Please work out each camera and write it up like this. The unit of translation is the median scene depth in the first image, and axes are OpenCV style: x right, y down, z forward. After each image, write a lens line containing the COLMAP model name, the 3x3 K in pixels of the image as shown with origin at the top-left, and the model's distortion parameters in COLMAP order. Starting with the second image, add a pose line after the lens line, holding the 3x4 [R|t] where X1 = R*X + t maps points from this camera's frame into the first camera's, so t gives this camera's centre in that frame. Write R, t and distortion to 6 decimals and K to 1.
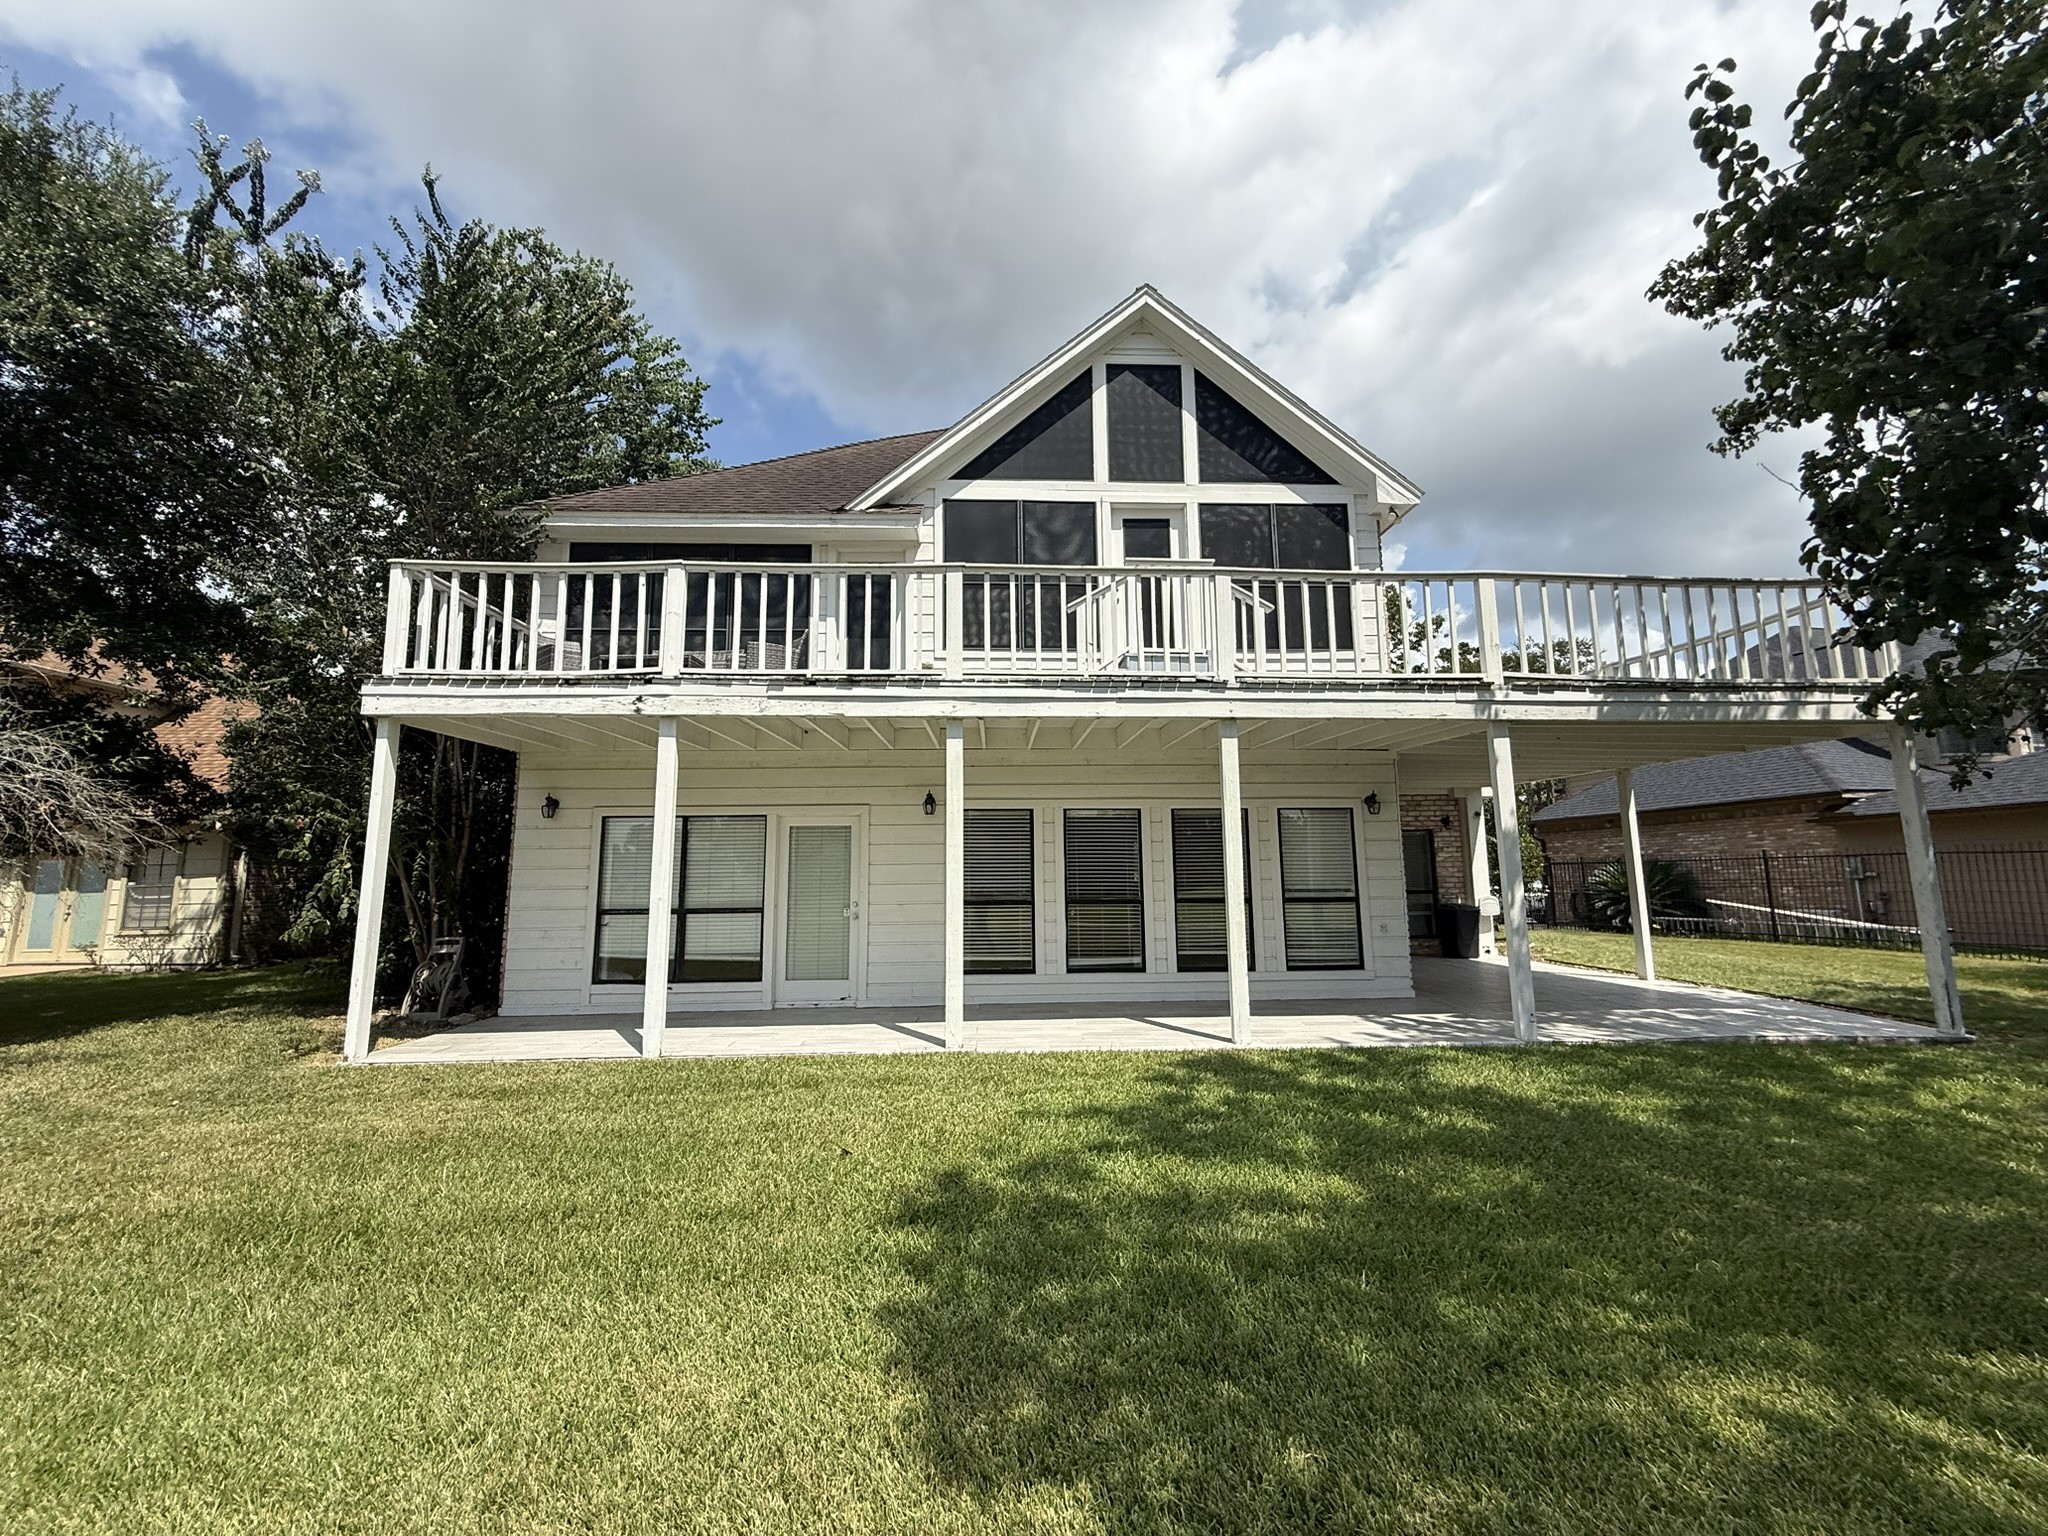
lens RADIAL K [[813.0, 0, 1006.5], [0, 813.0, 767.1], [0, 0, 1]] dist [-0.000043, 0.000394]
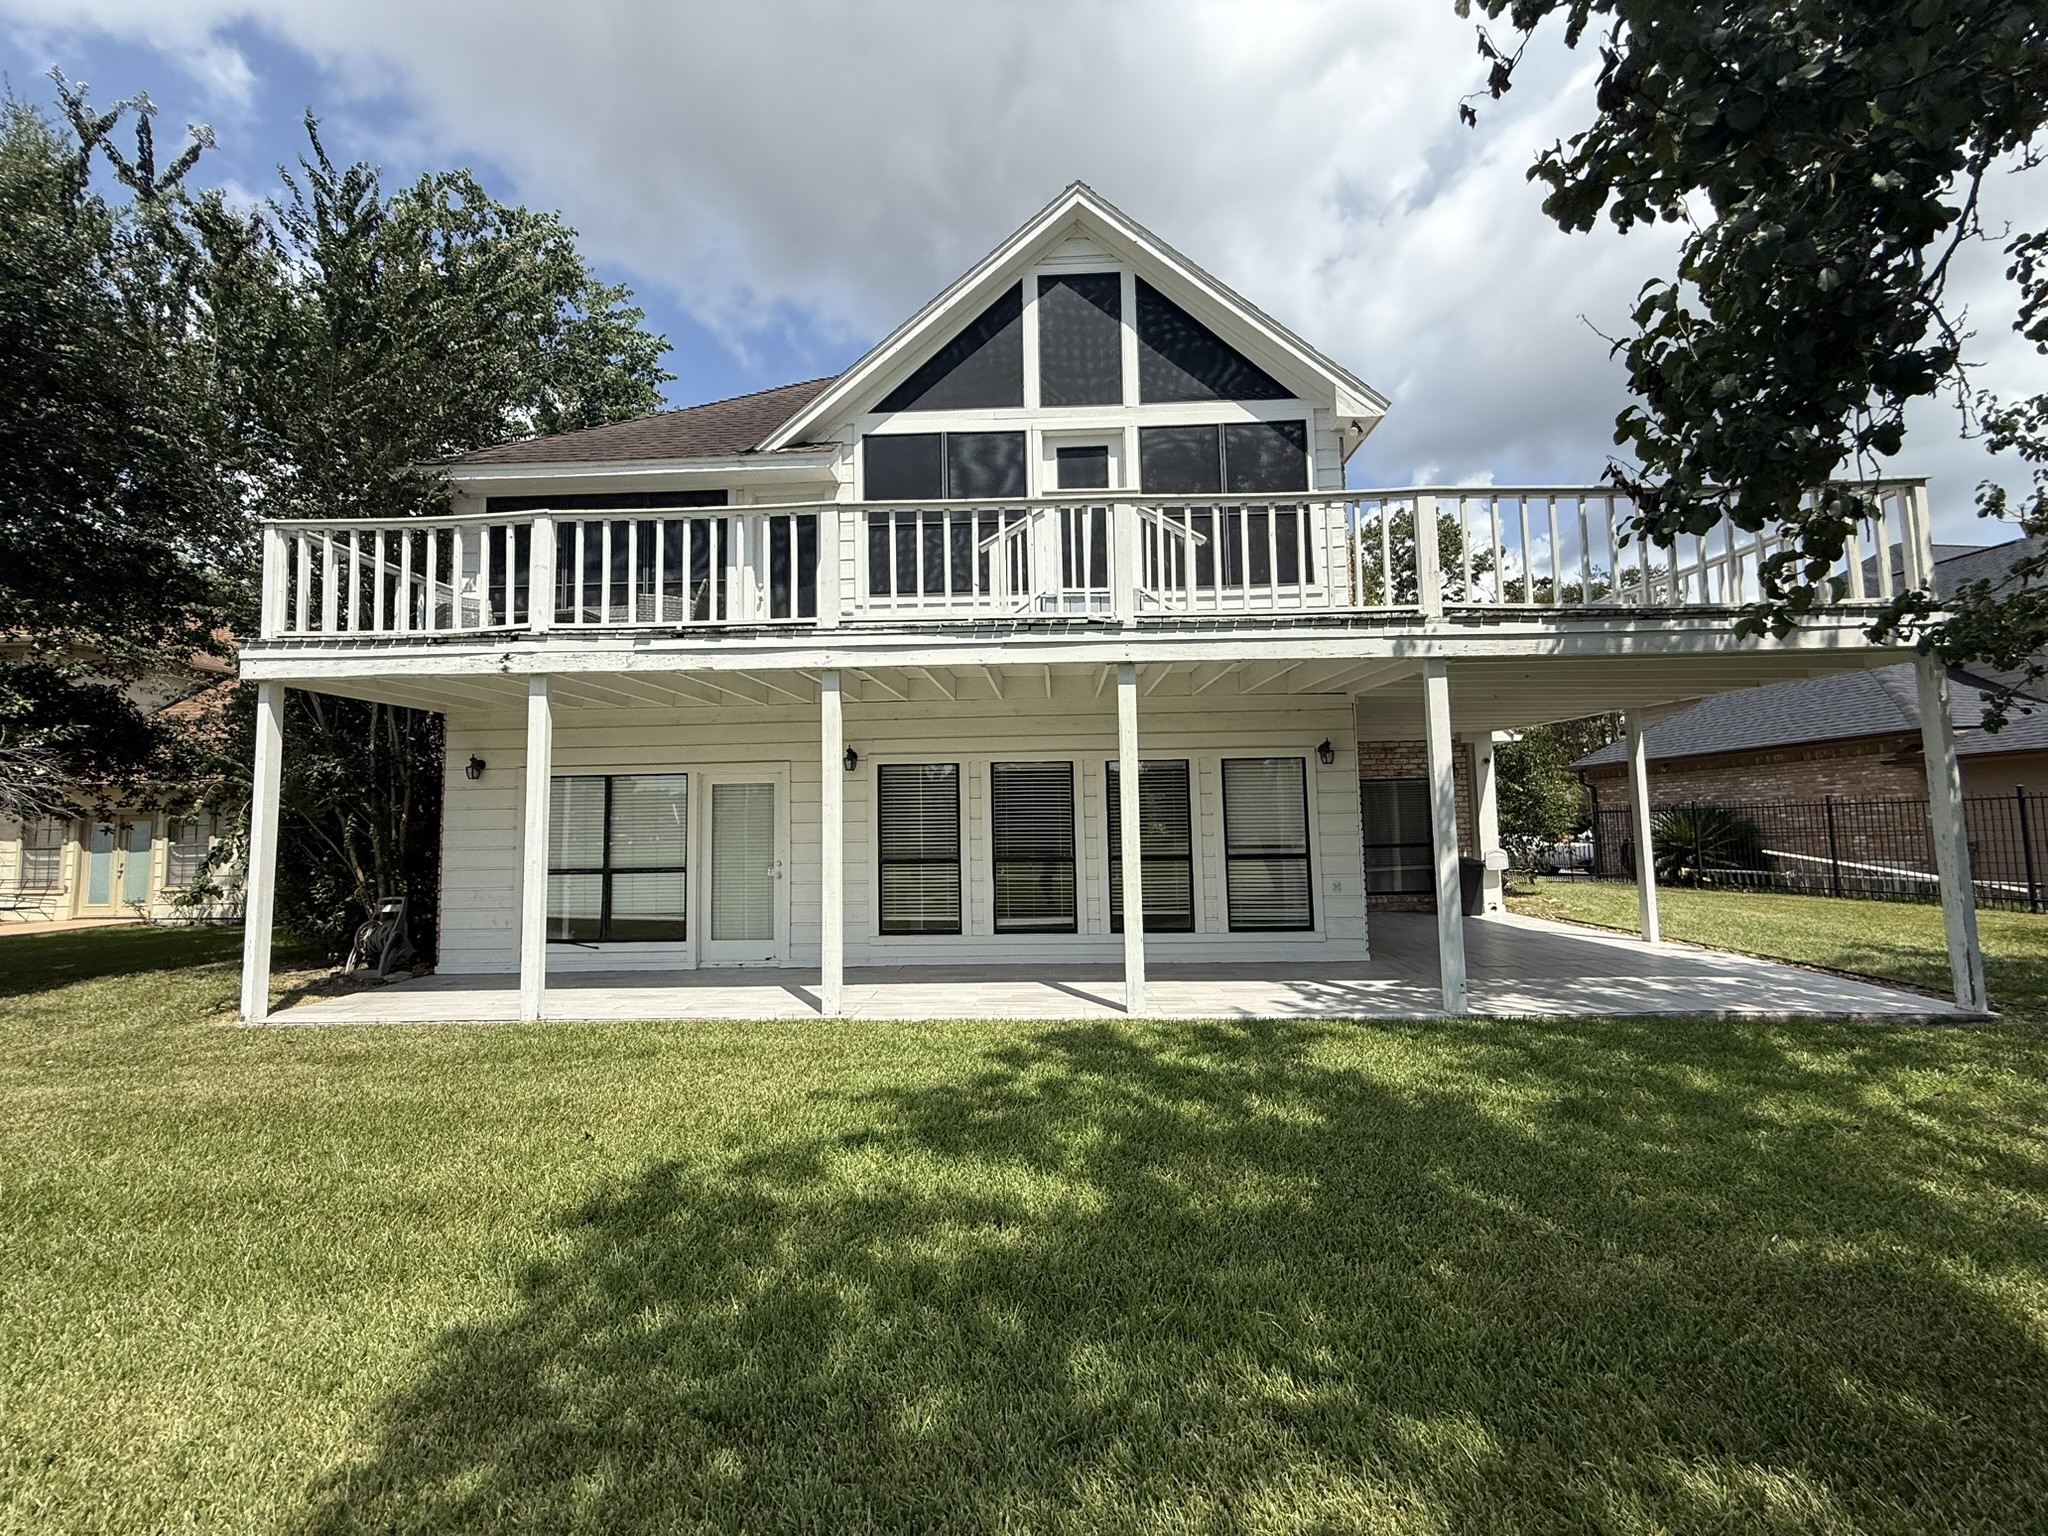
lens RADIAL K [[813.0, 0, 1006.5], [0, 813.0, 767.1], [0, 0, 1]] dist [-0.000043, 0.000394]
pose [[0.996701, -0.013173, -0.080091, 0.173712], [0.018044, 0.998011, 0.060403, -0.000563], [0.079136, -0.061648, 0.994956, 0.061231]]
